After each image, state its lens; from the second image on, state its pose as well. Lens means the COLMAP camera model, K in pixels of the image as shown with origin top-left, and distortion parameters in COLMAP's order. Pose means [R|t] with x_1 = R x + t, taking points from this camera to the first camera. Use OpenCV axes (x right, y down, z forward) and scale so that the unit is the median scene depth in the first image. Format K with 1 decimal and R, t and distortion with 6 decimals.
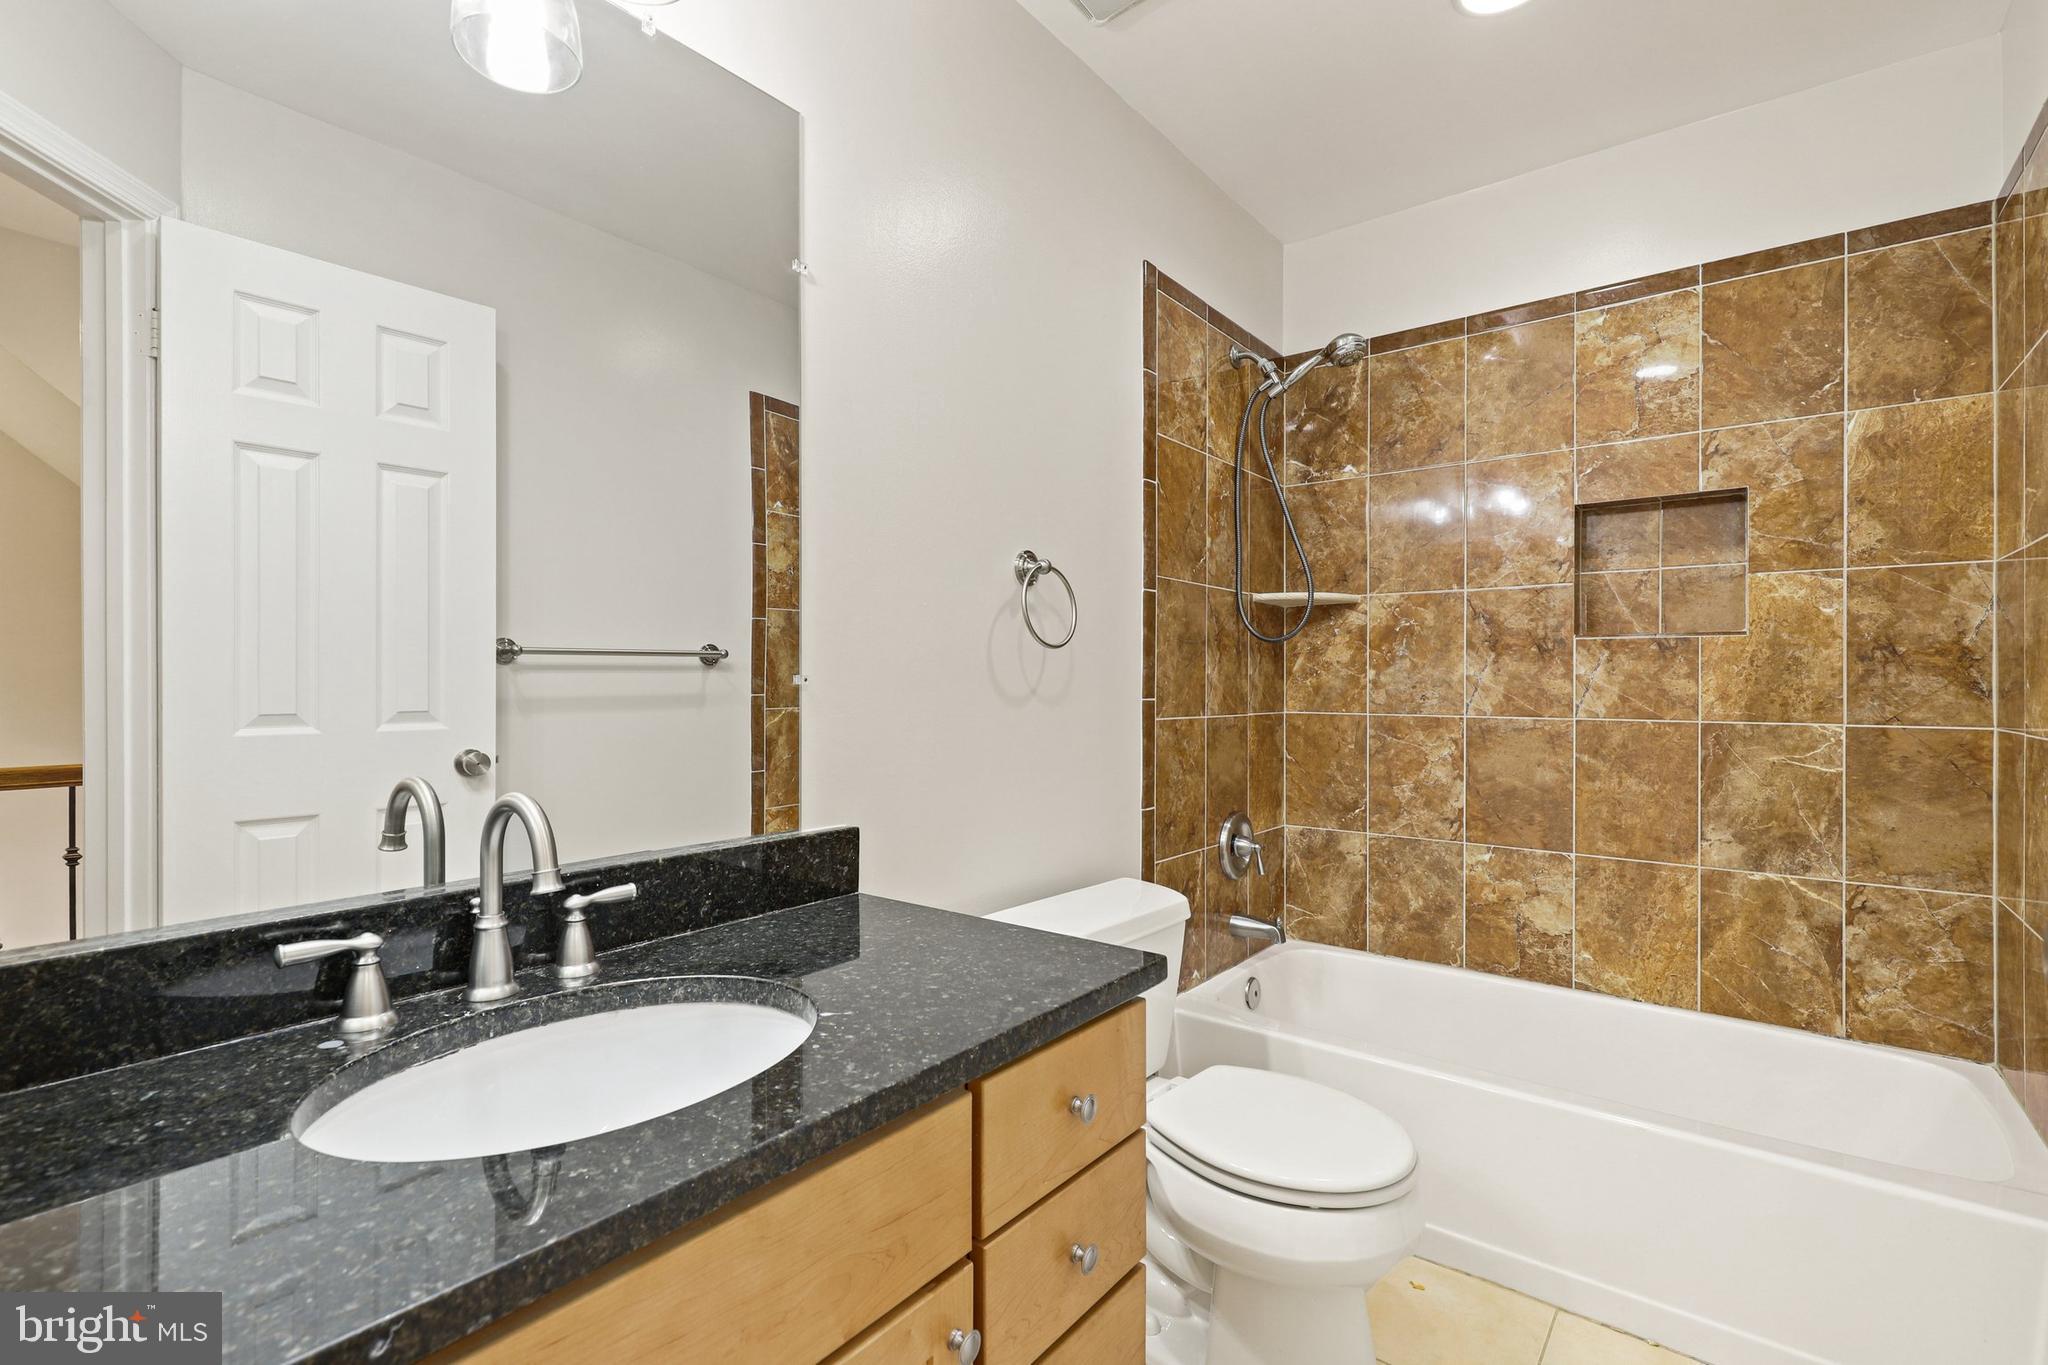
lens RADIAL K [[926.7, 0, 1032.3], [0, 926.7, 682.0], [0, 0, 1]] dist [0.003447, -0.000918]
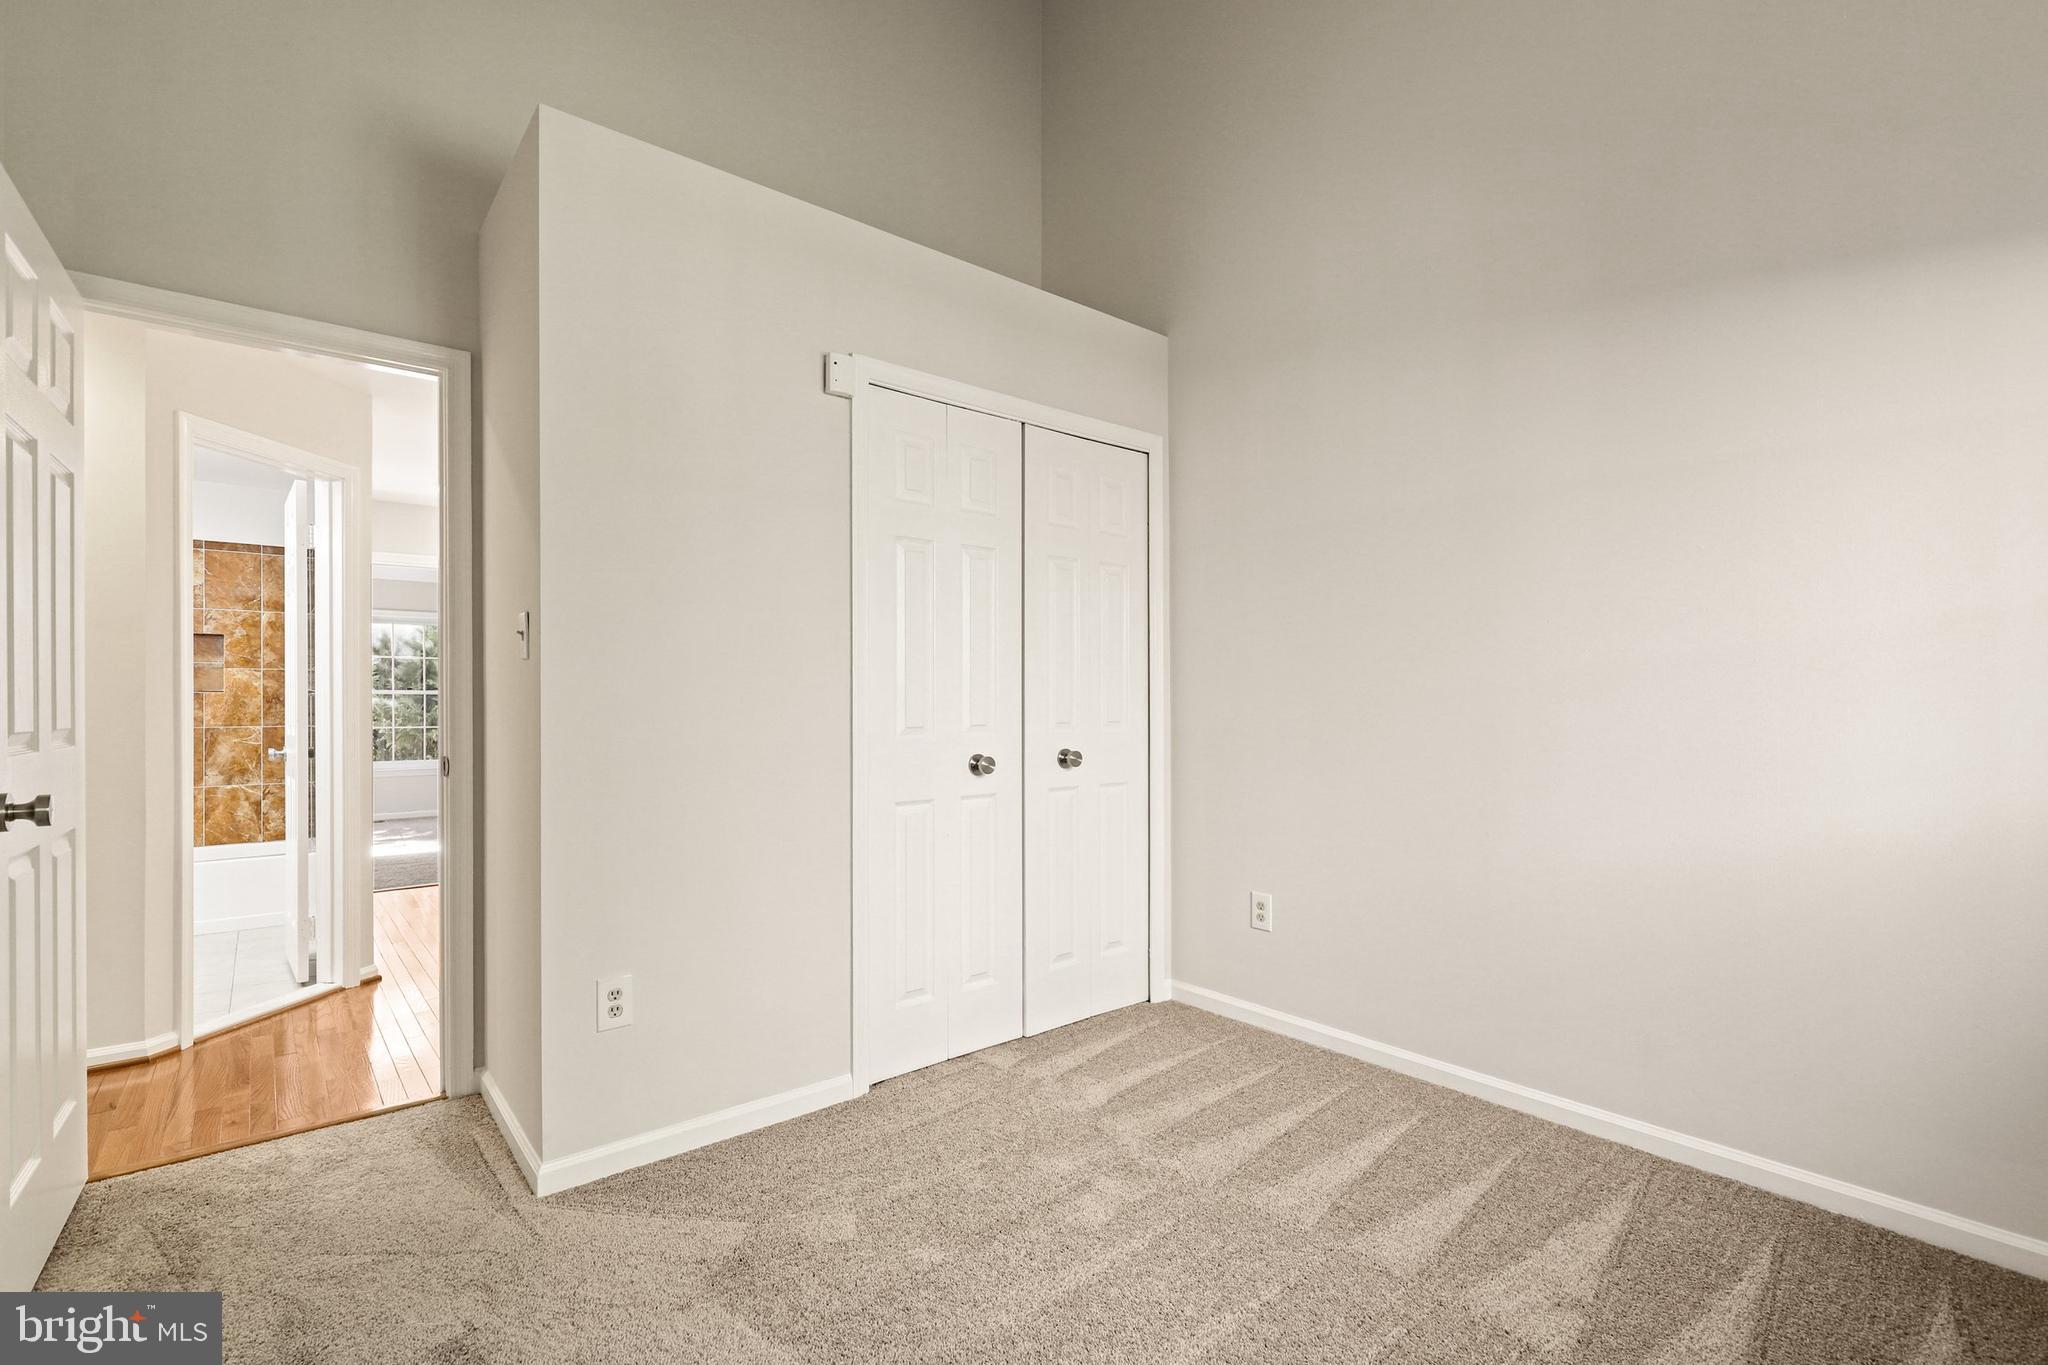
lens RADIAL K [[926.7, 0, 1027.5], [0, 926.7, 689.6], [0, 0, 1]] dist [0.003447, -0.000918]
pose [[0.196657, 0.000822, 0.980472, -1.312591], [0.004152, 0.999990, -0.001671, -0.045836], [-0.980464, 0.004399, 0.196652, -1.685066]]
